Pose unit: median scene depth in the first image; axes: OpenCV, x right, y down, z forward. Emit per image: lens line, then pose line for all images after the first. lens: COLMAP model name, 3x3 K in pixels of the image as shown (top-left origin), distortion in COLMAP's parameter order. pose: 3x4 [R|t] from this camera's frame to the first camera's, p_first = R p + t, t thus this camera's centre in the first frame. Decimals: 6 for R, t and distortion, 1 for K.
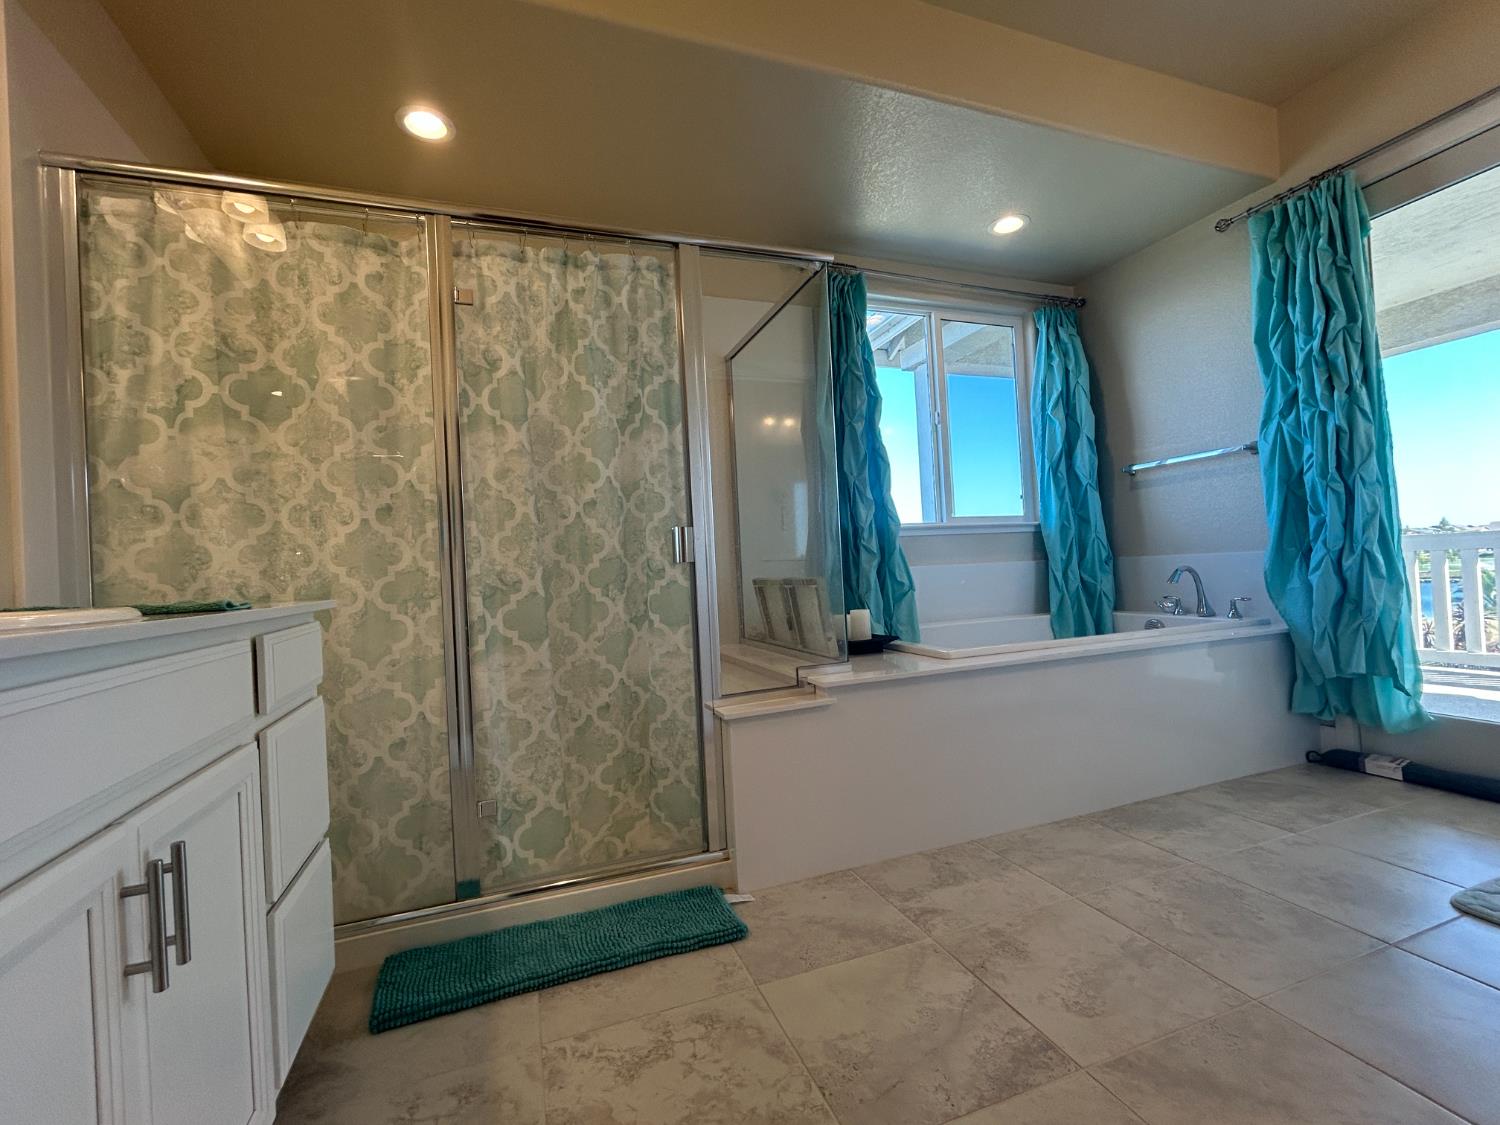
lens RADIAL K [[657.4, 0, 748.0], [0, 657.4, 556.7], [0, 0, 1]] dist [0.000417, -0.000348]
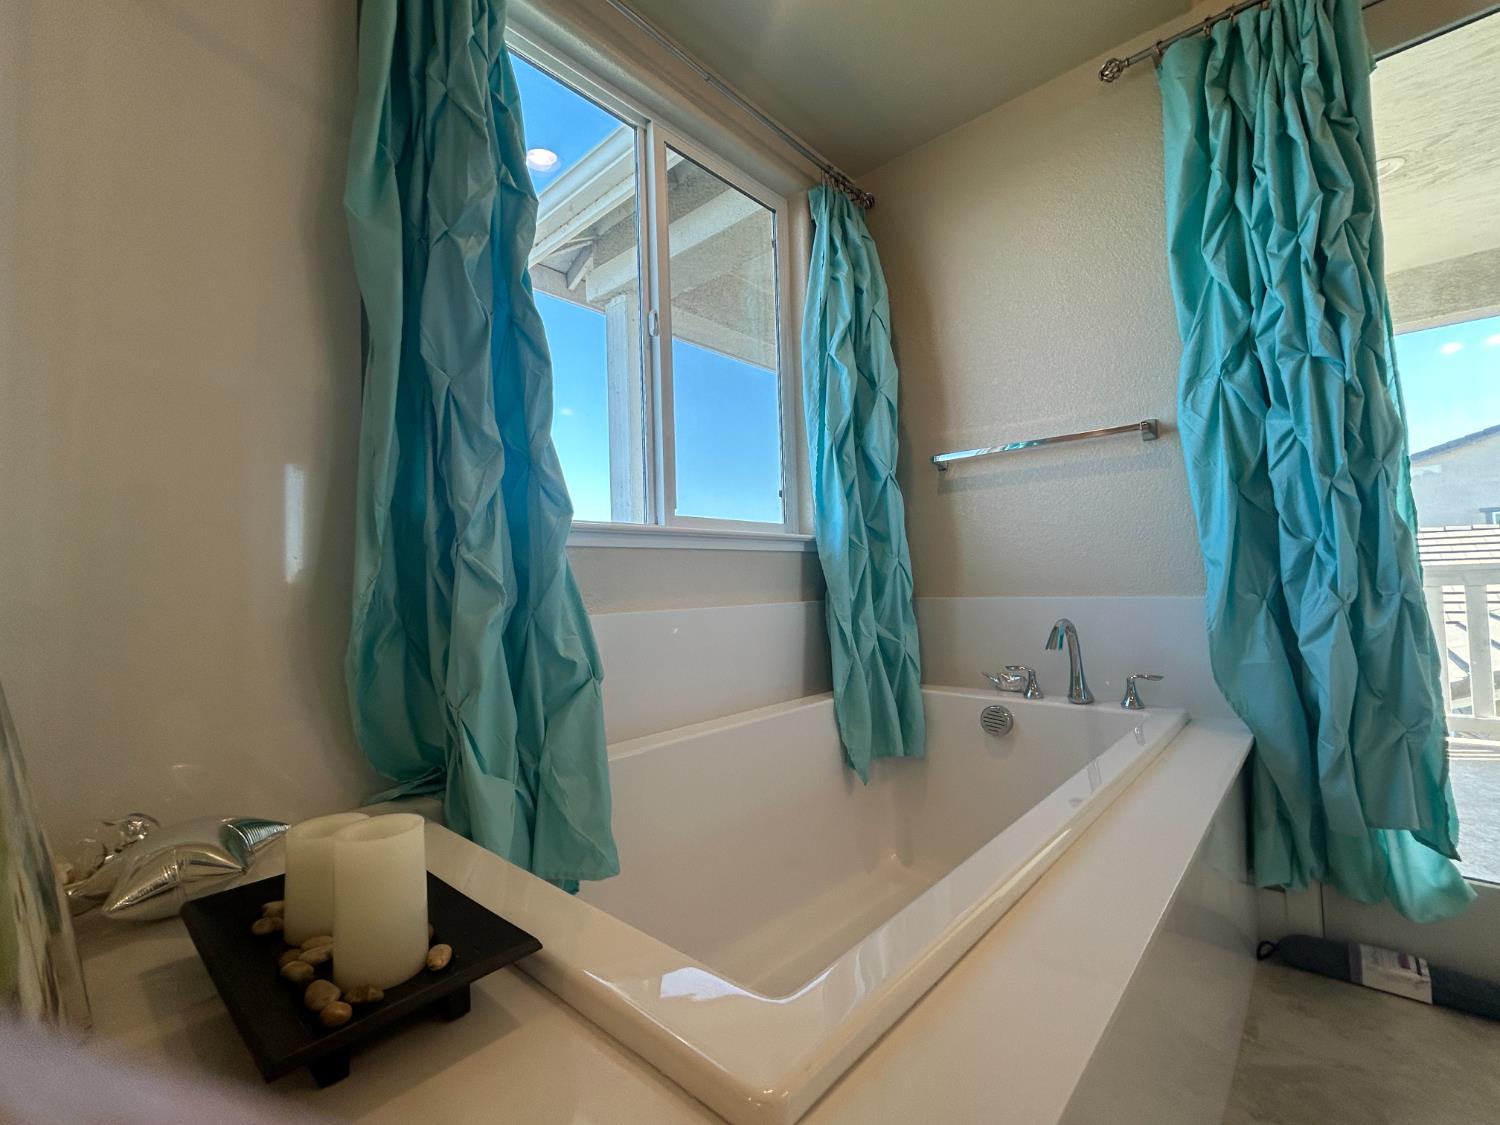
lens RADIAL K [[657.4, 0, 749.4], [0, 657.4, 559.2], [0, 0, 1]] dist [0.000417, -0.000348]
pose [[0.886457, 0.040664, 0.461021, 0.144517], [-0.025529, 0.998912, -0.039020, -0.008434], [-0.462107, 0.022820, 0.886531, 0.596550]]
